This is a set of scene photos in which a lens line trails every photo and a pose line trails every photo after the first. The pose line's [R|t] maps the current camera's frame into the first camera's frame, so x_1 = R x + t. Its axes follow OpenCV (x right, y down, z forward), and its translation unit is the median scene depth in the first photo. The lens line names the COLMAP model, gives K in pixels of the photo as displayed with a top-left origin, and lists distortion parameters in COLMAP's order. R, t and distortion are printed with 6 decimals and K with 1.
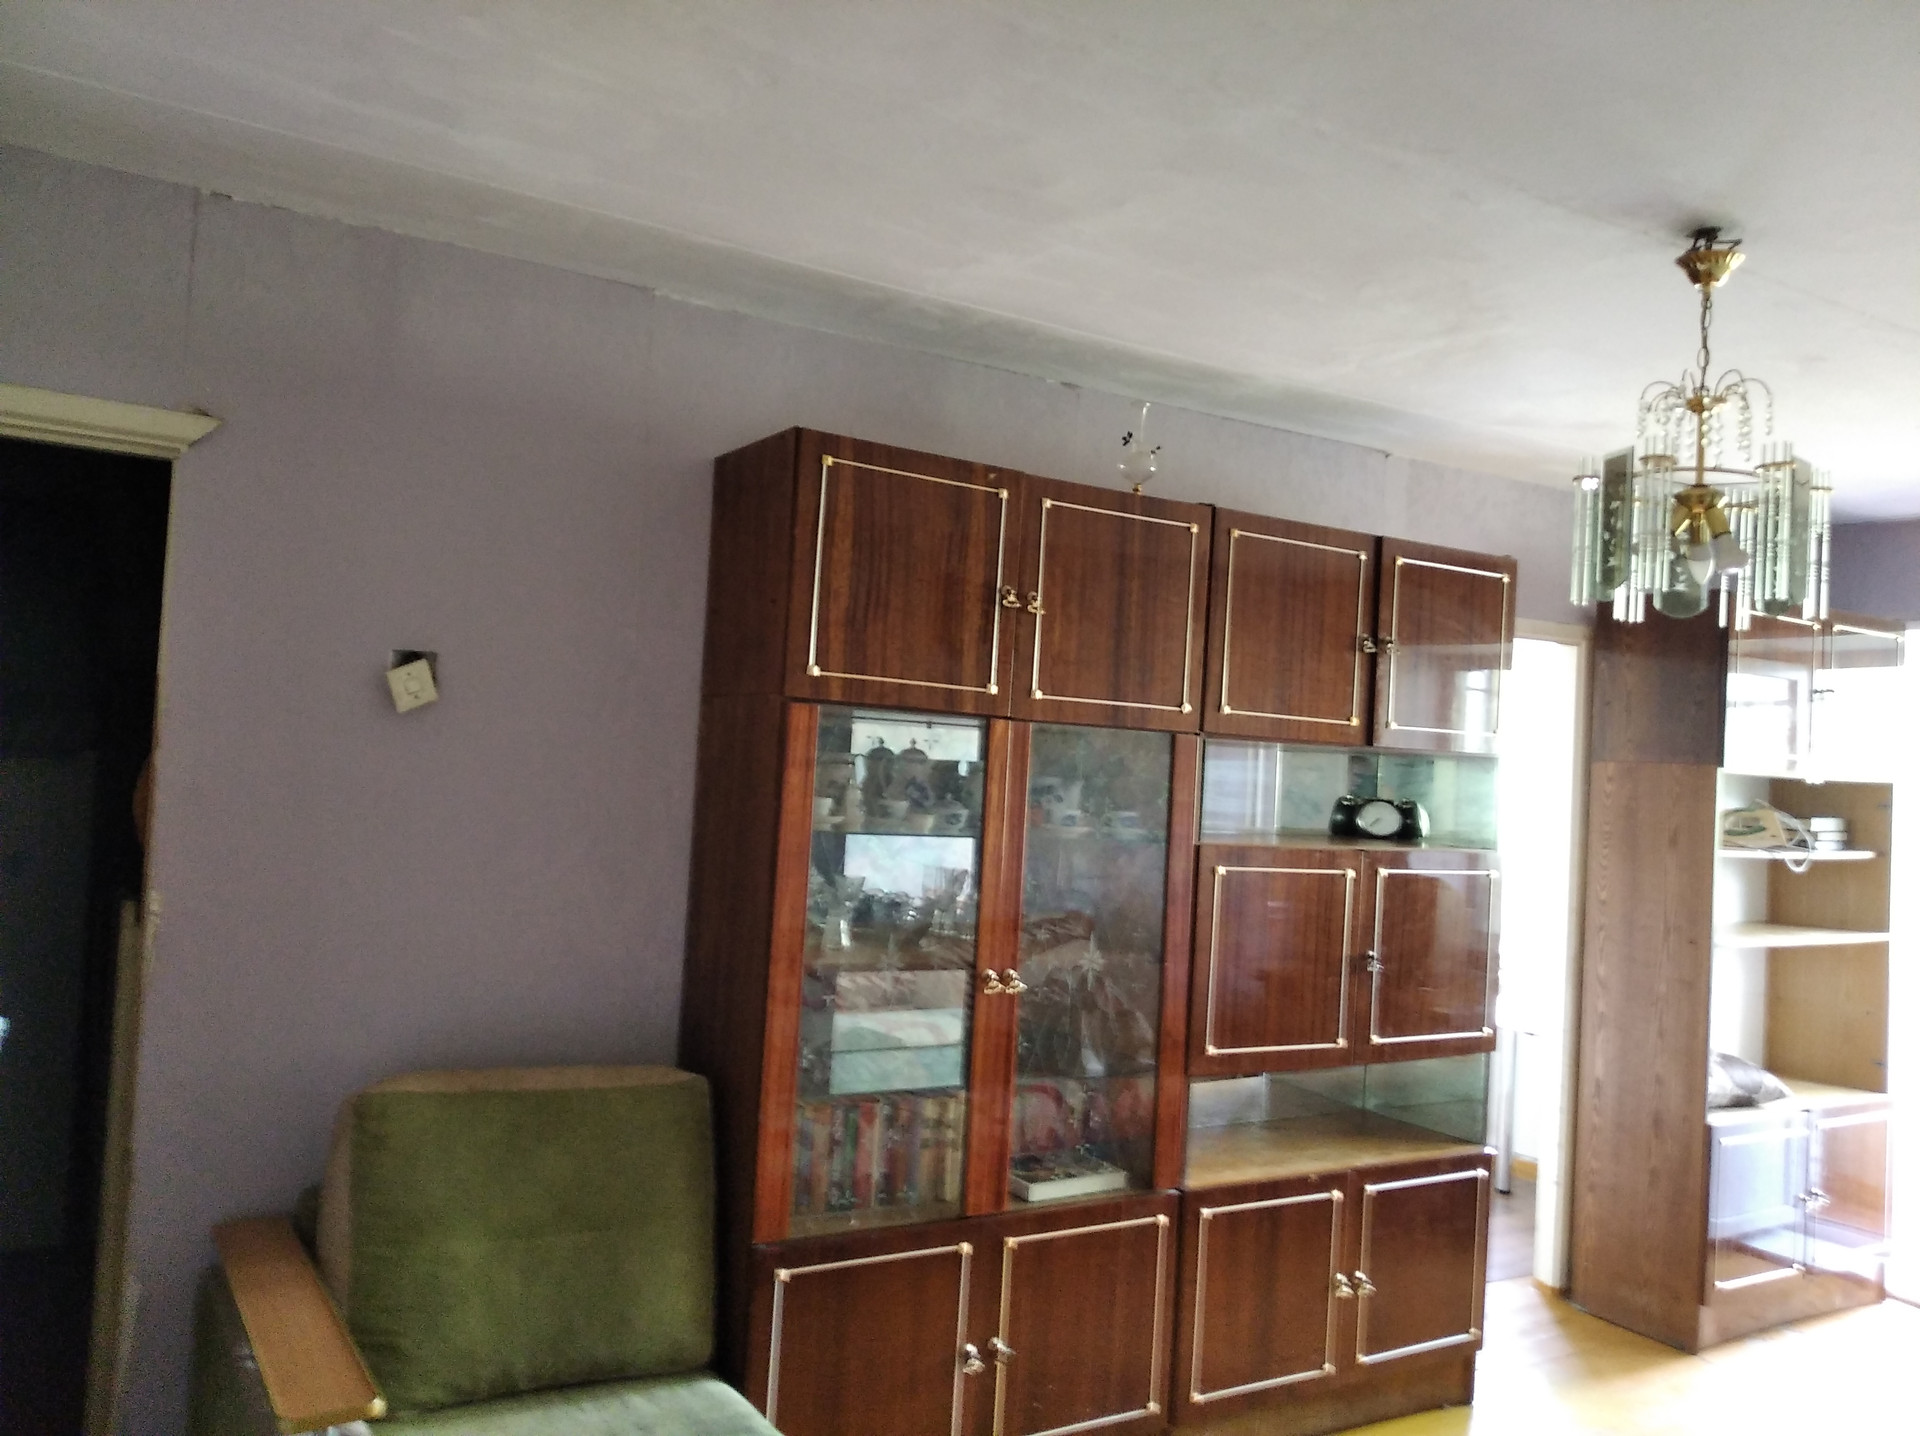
lens RADIAL K [[1442.0, 0, 990.7], [0, 1442.0, 713.5], [0, 0, 1]] dist [0.090849, -0.179837]
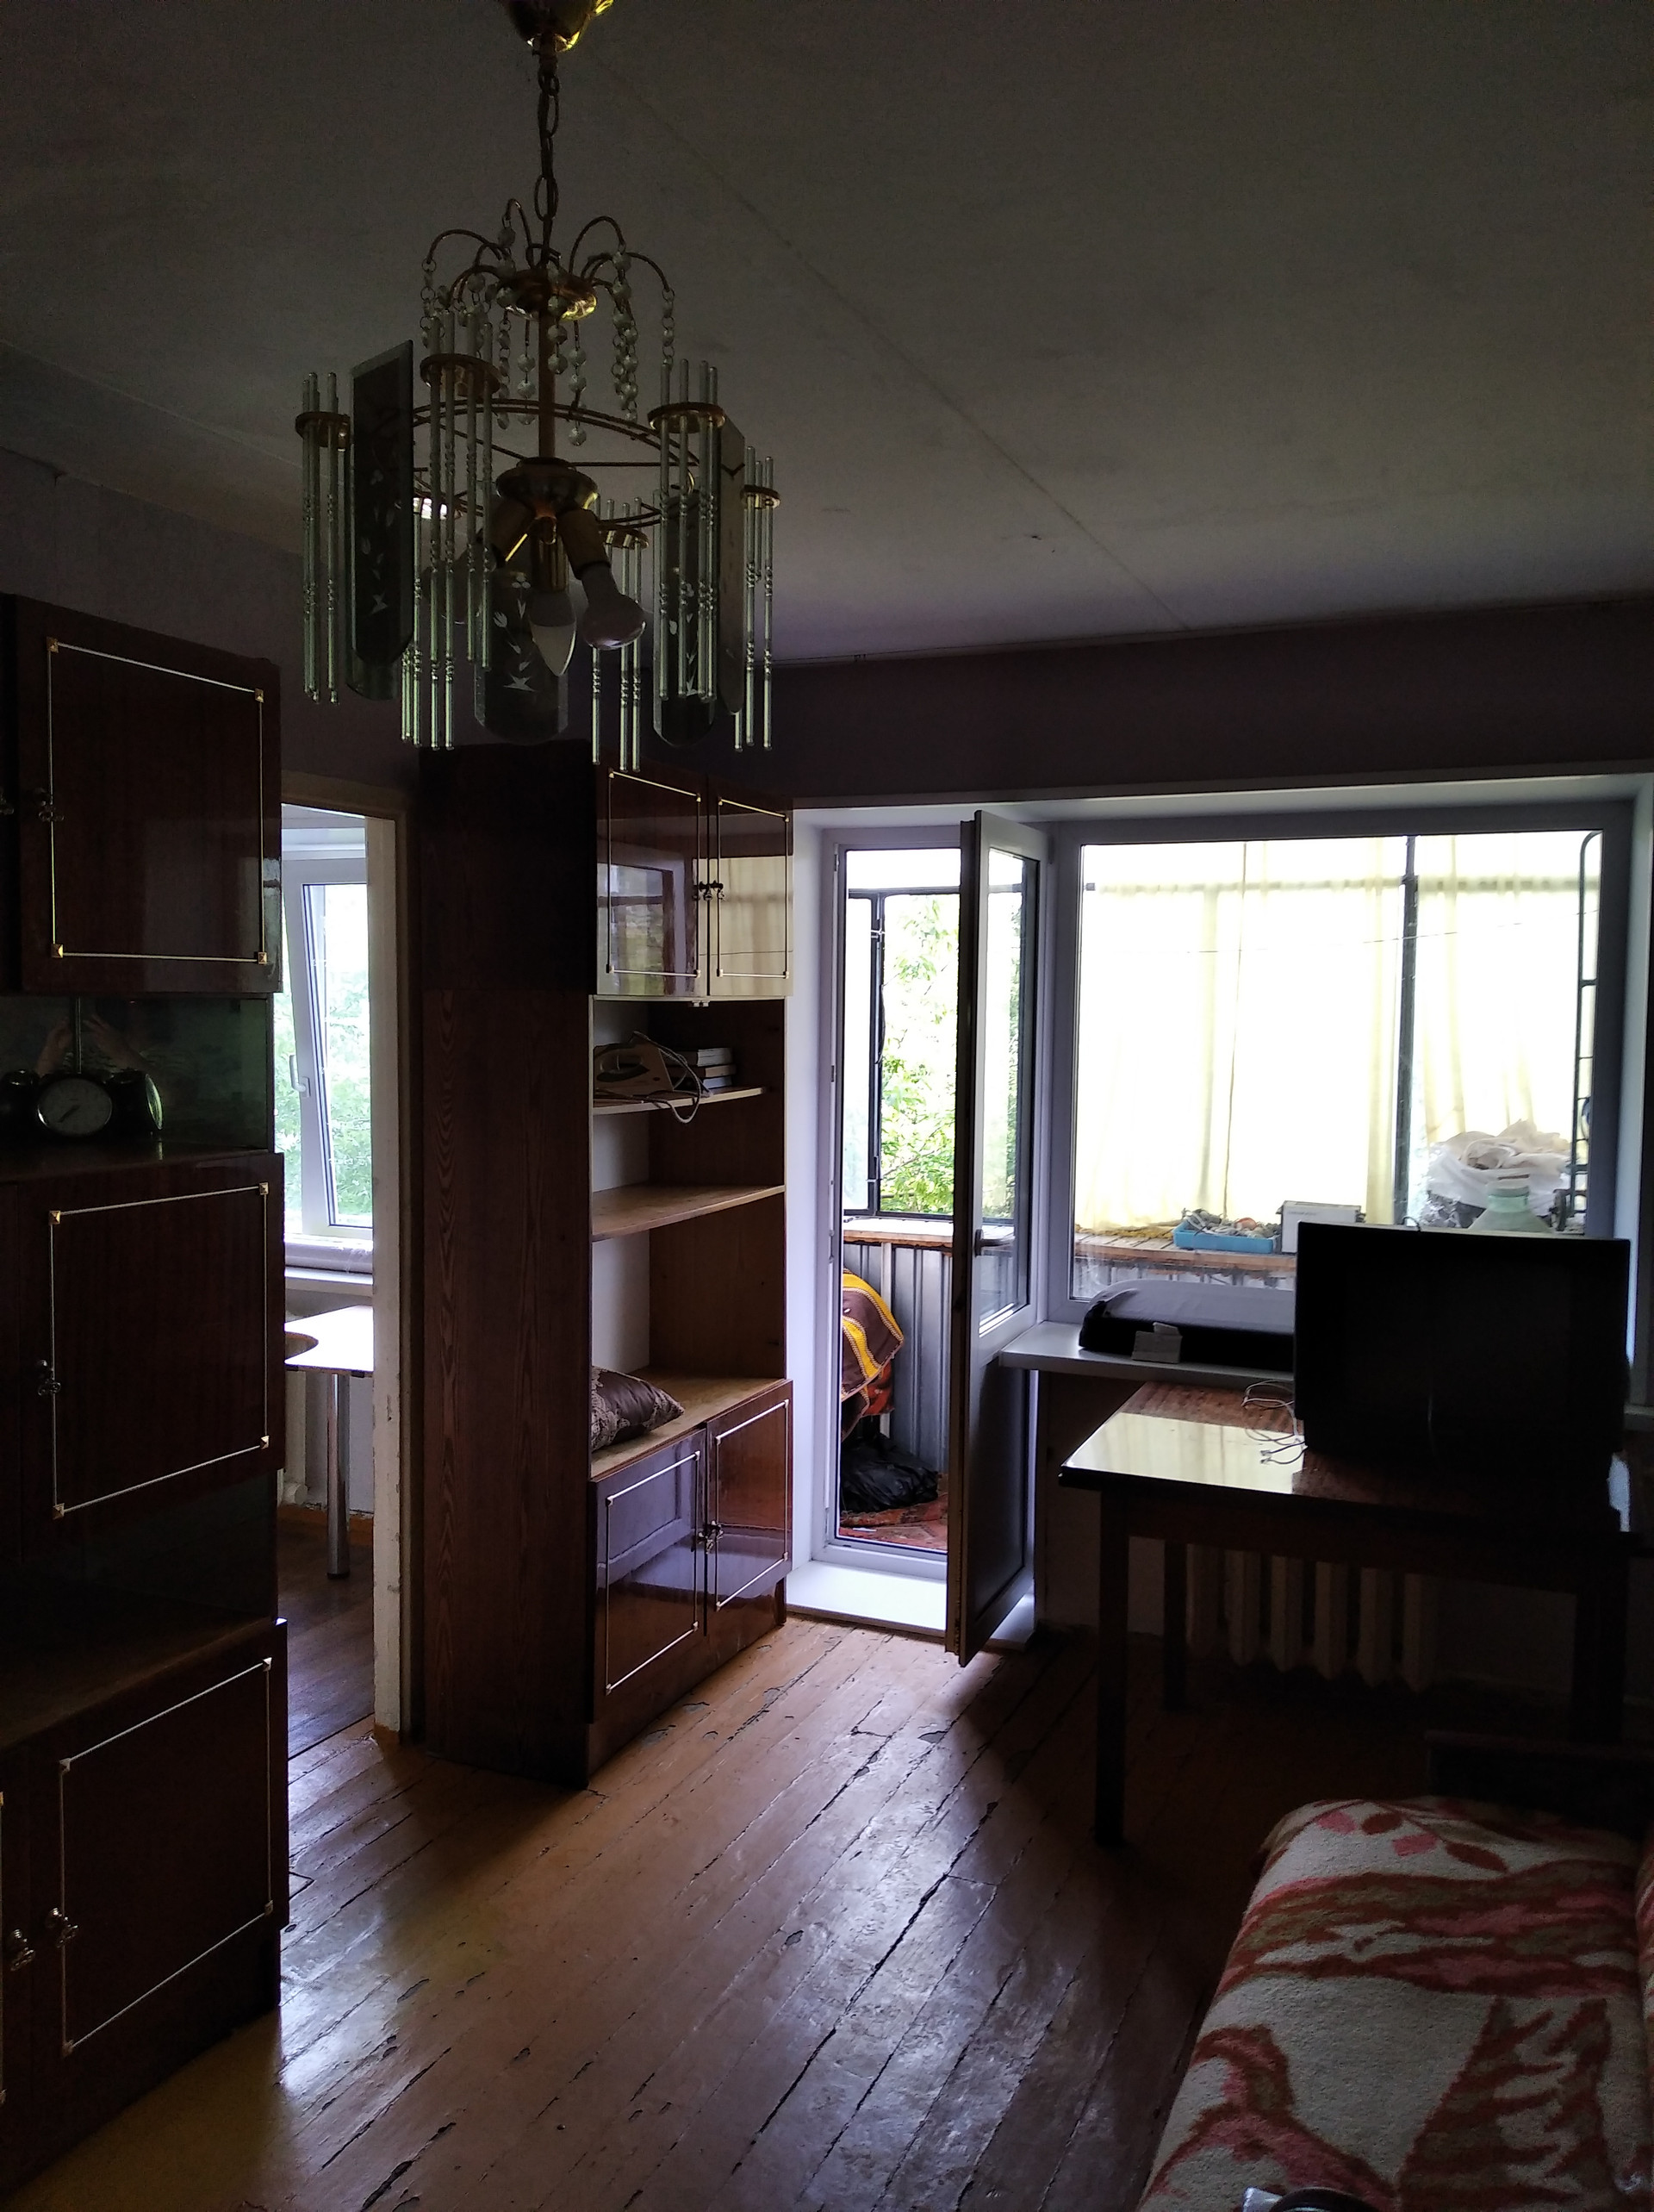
lens RADIAL K [[1661.1, 0, 826.9], [0, 1661.1, 1114.2], [0, 0, 1]] dist [0.090849, -0.179837]
pose [[0.820068, -0.080296, 0.566604, 0.125202], [0.012306, 0.992353, 0.122819, -0.003992], [-0.572133, -0.093747, 0.814785, 0.257801]]
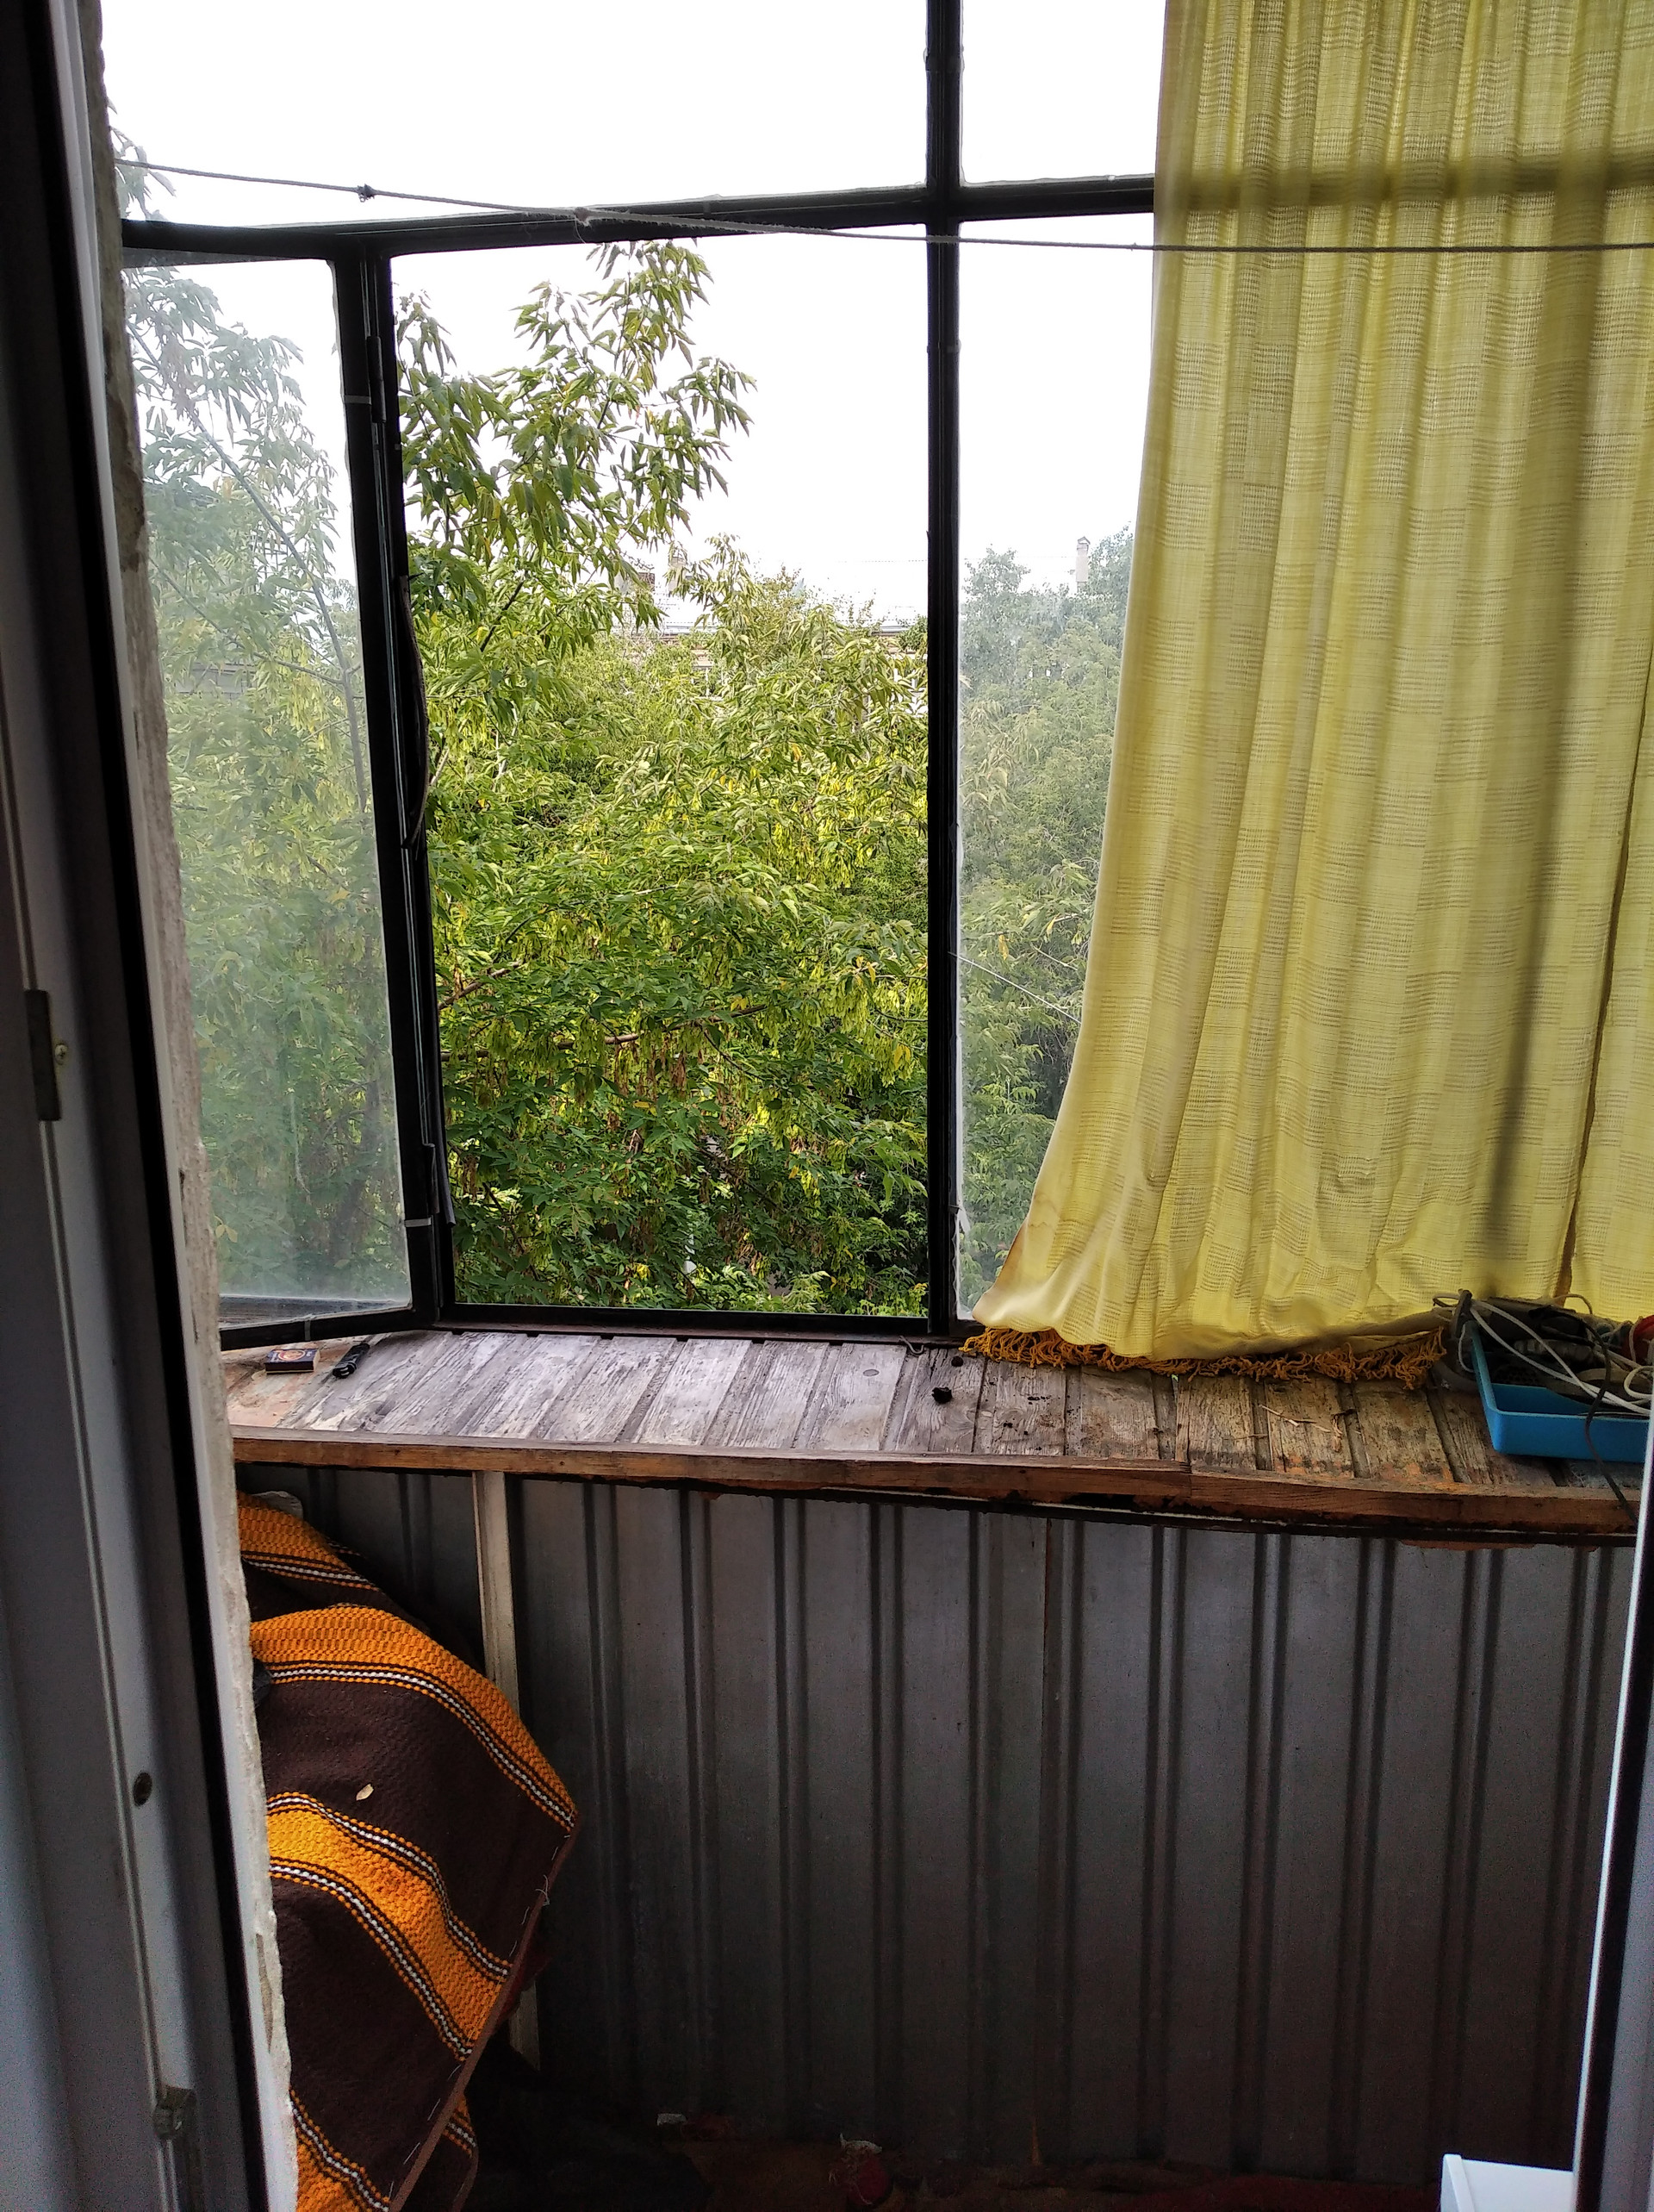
lens RADIAL K [[1661.1, 0, 826.9], [0, 1661.1, 1114.2], [0, 0, 1]] dist [0.090849, -0.179837]
pose [[0.634010, -0.222325, 0.740677, 0.654900], [0.016636, 0.961482, 0.274362, 0.071505], [-0.773146, -0.161627, 0.613288, 0.971788]]
